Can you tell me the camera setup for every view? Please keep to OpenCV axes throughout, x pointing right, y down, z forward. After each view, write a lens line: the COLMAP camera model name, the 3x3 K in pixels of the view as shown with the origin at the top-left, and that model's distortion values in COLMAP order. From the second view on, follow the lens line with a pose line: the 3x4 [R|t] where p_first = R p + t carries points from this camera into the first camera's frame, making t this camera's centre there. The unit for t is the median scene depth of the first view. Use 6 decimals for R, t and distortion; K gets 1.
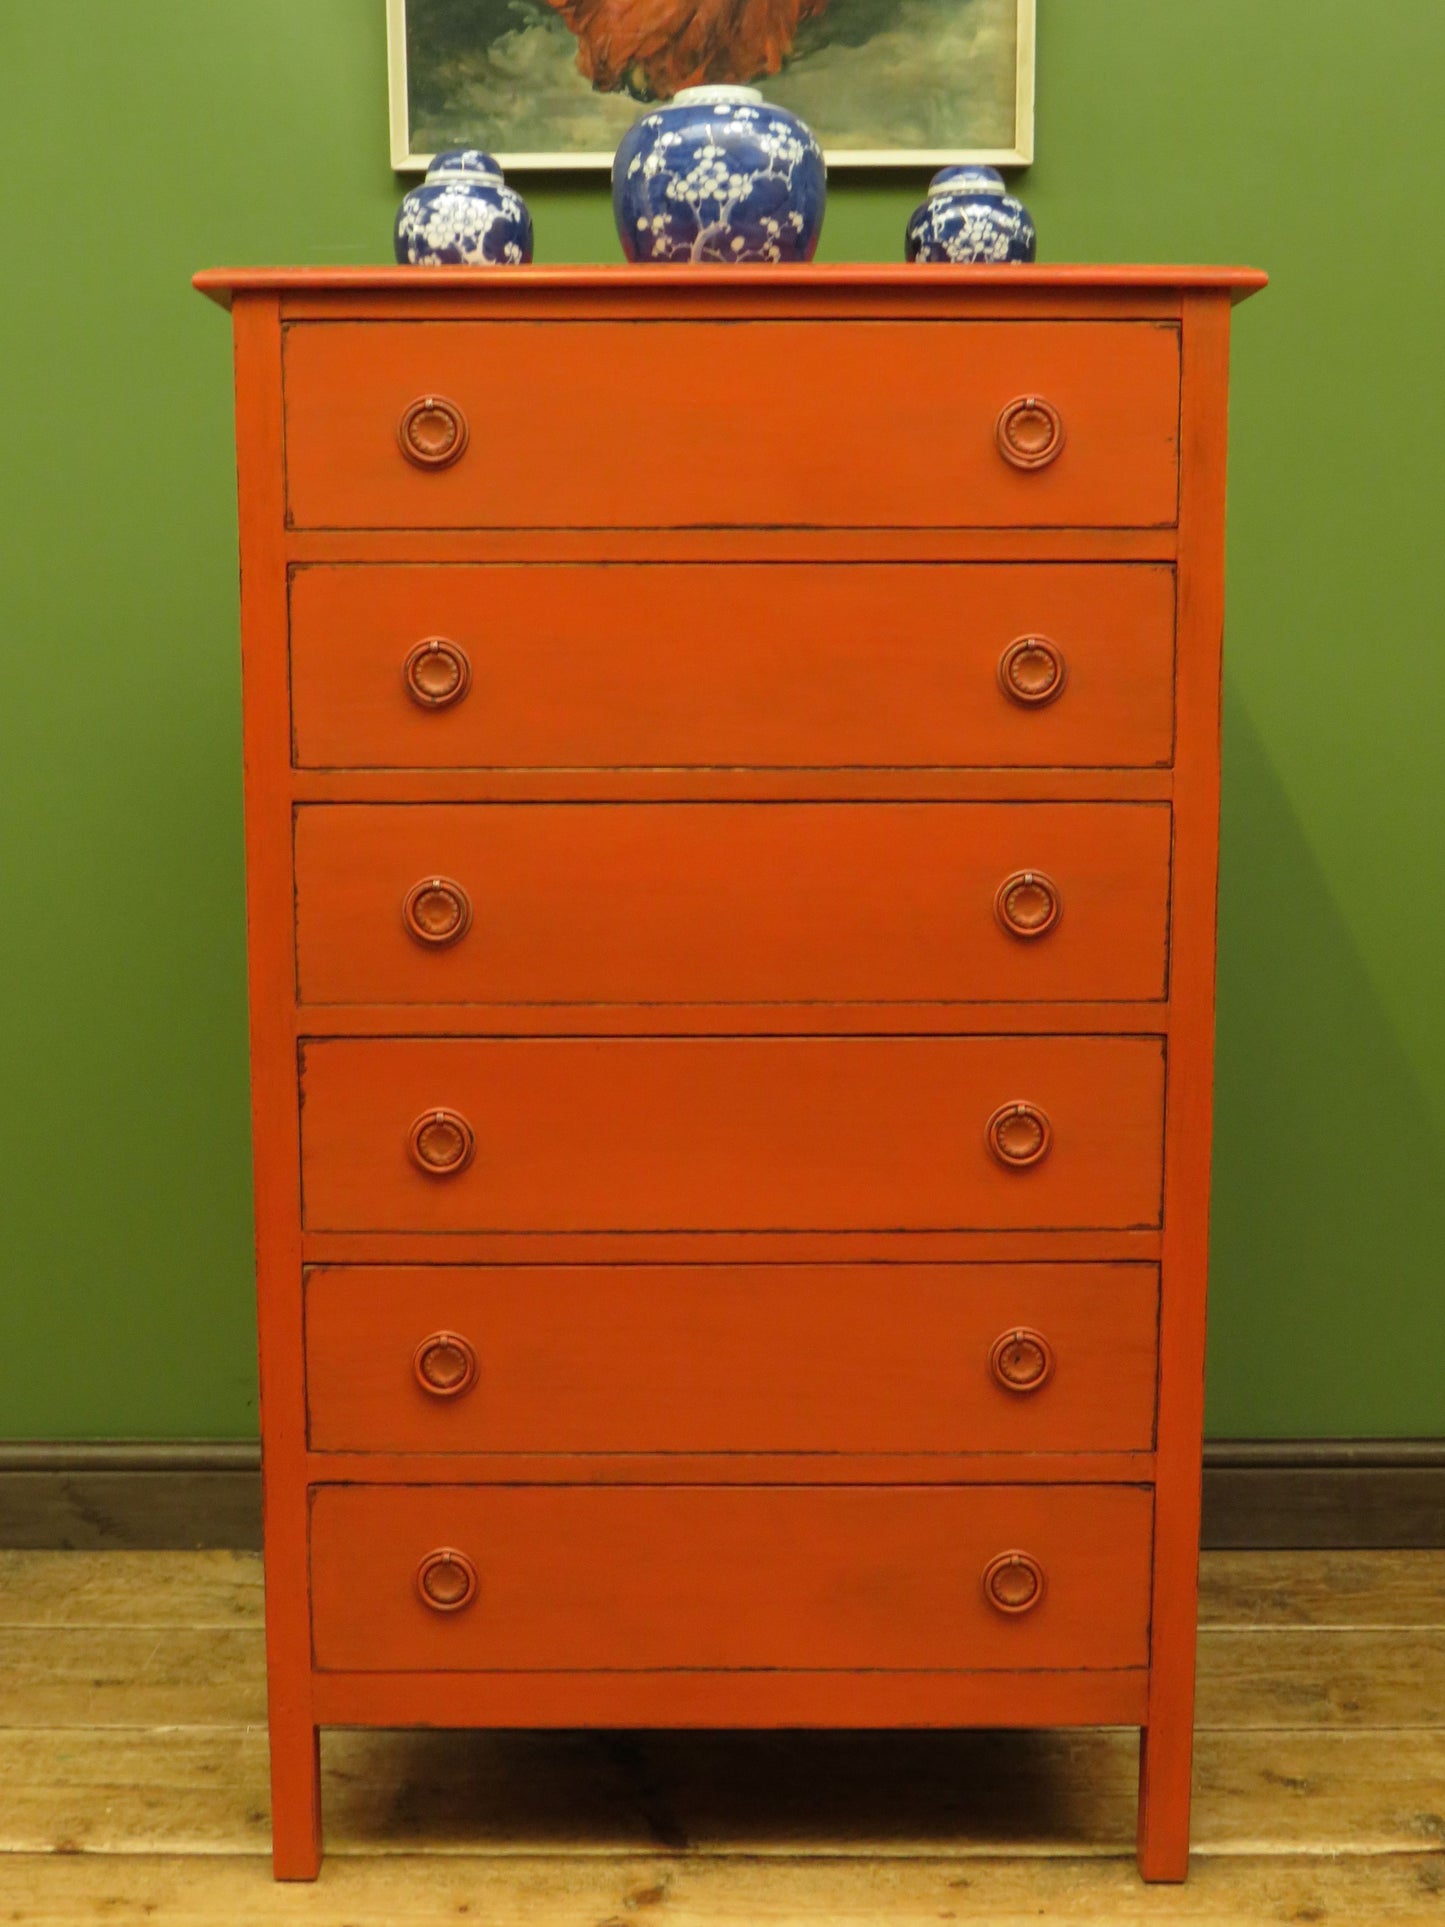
lens RADIAL K [[2352.6, 0, 807.7], [0, 2352.6, 950.8], [0, 0, 1]] dist [-0.040110, 0.000000]
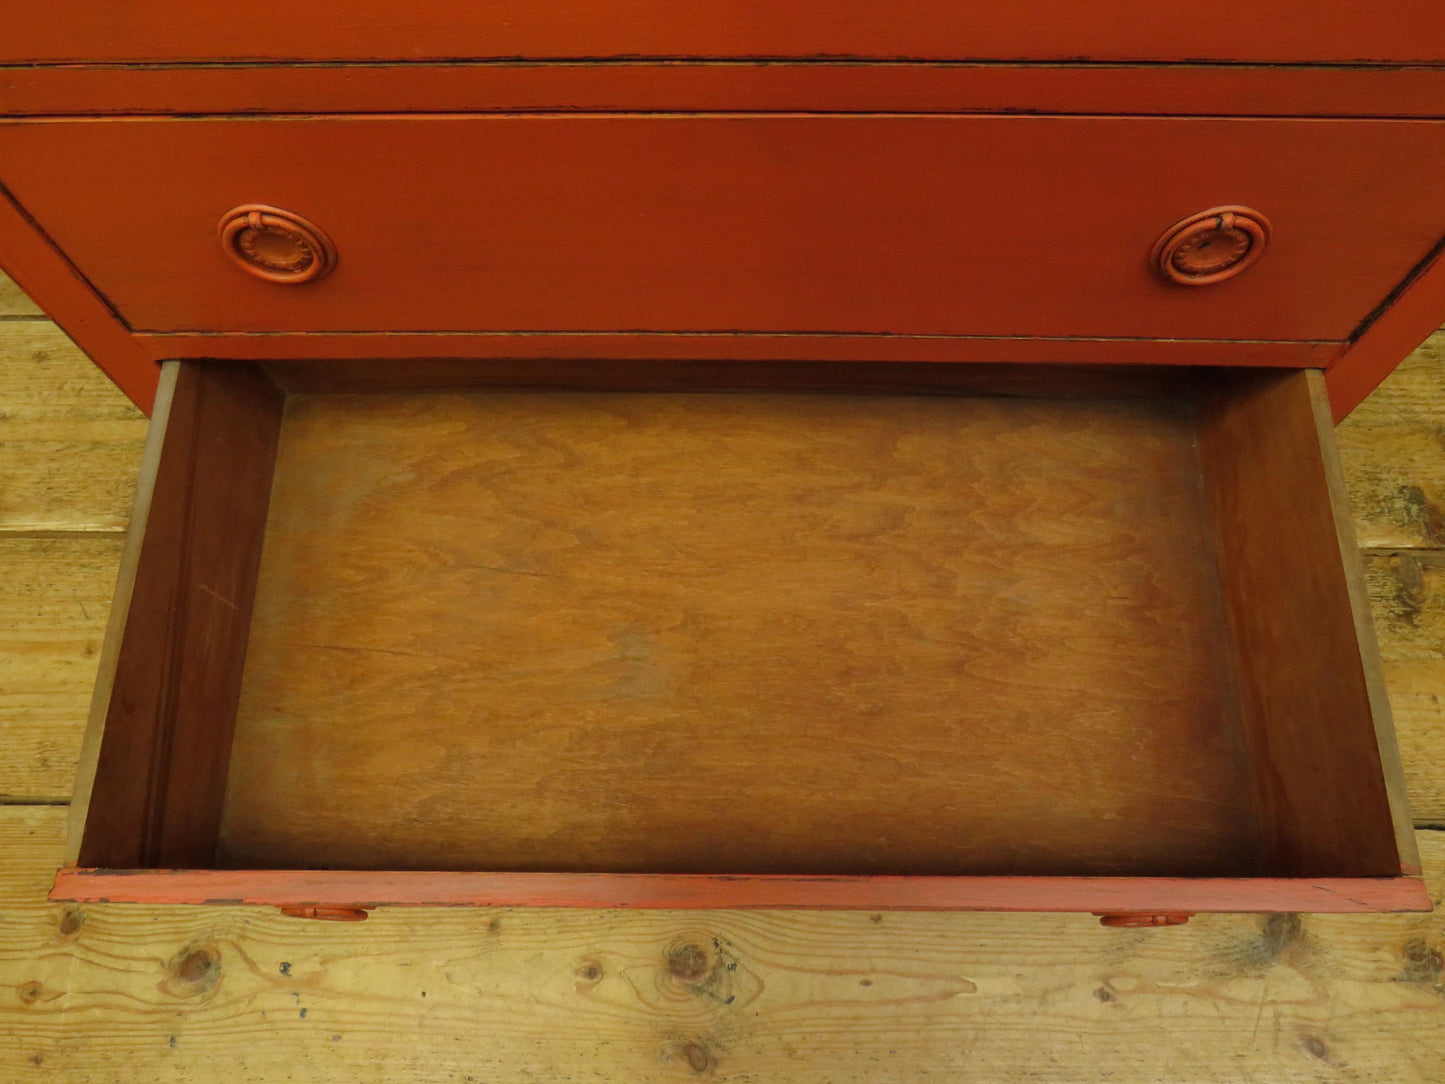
lens RADIAL K [[1012.8, 0, 798.0], [0, 1012.8, 612.4], [0, 0, 1]] dist [-0.017907, -0.010681]
pose [[0.999730, 0.019421, -0.012731, -0.005724], [0.001550, 0.491207, 0.871042, 0.001454], [0.023170, -0.870827, 0.491044, 0.785633]]
